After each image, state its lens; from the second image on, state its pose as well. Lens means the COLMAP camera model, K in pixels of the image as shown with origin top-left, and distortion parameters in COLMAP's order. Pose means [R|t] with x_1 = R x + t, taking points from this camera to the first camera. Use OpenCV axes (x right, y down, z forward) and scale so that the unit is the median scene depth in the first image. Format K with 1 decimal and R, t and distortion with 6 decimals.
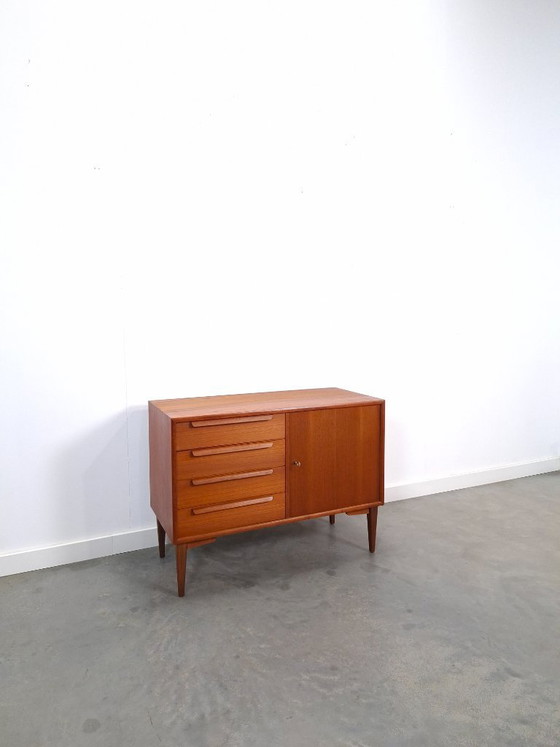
lens RADIAL K [[517.0, 0, 279.8], [0, 517.0, 367.4], [0, 0, 1]] dist [0.085302, -0.100154]
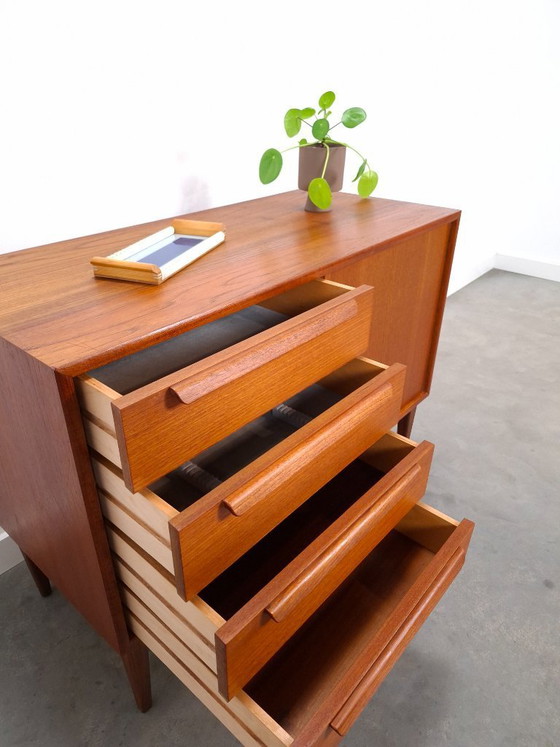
lens RADIAL K [[523.1, 0, 277.8], [0, 523.1, 376.2], [0, 0, 1]] dist [0.044205, -0.038583]
pose [[0.914297, -0.198965, 0.352809, -0.177073], [0.038215, 0.909525, 0.413889, -0.008862], [-0.403239, -0.364935, 0.839179, 0.634399]]
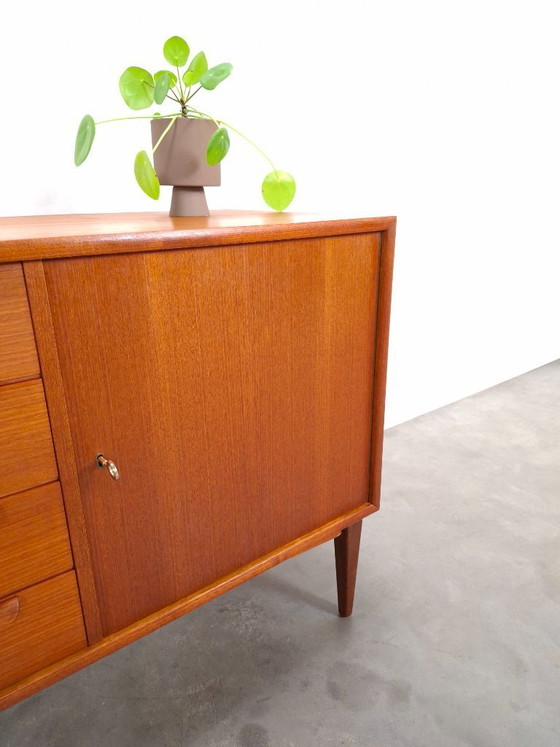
lens RADIAL K [[528.7, 0, 280.0], [0, 528.7, 373.5], [0, 0, 1]] dist [0.009616, -0.001646]
pose [[0.975769, -0.082080, 0.202825, 0.066137], [0.031829, 0.970359, 0.239562, 0.081395], [-0.216476, -0.227301, 0.949459, 0.739809]]
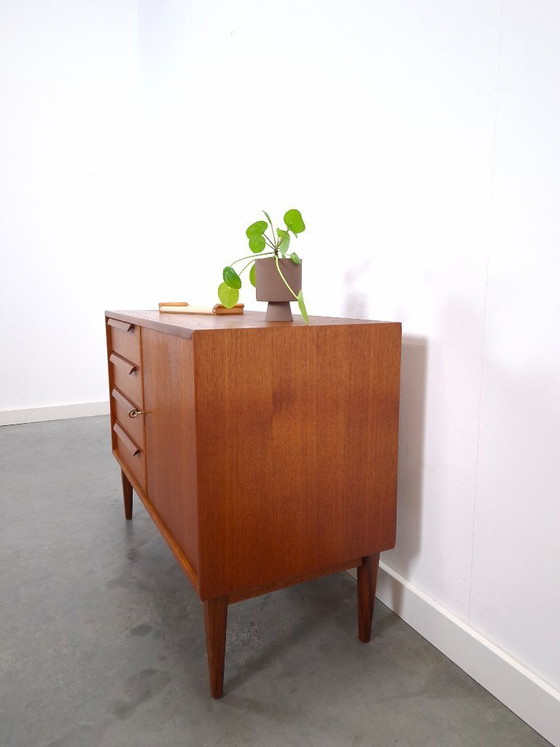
lens RADIAL K [[528.7, 0, 280.0], [0, 528.7, 373.5], [0, 0, 1]] dist [0.009616, -0.001646]
pose [[0.030142, 0.162990, -0.986167, 0.620436], [-0.100039, 0.982154, 0.159269, 0.027320], [0.994527, 0.093855, 0.045910, 1.121150]]
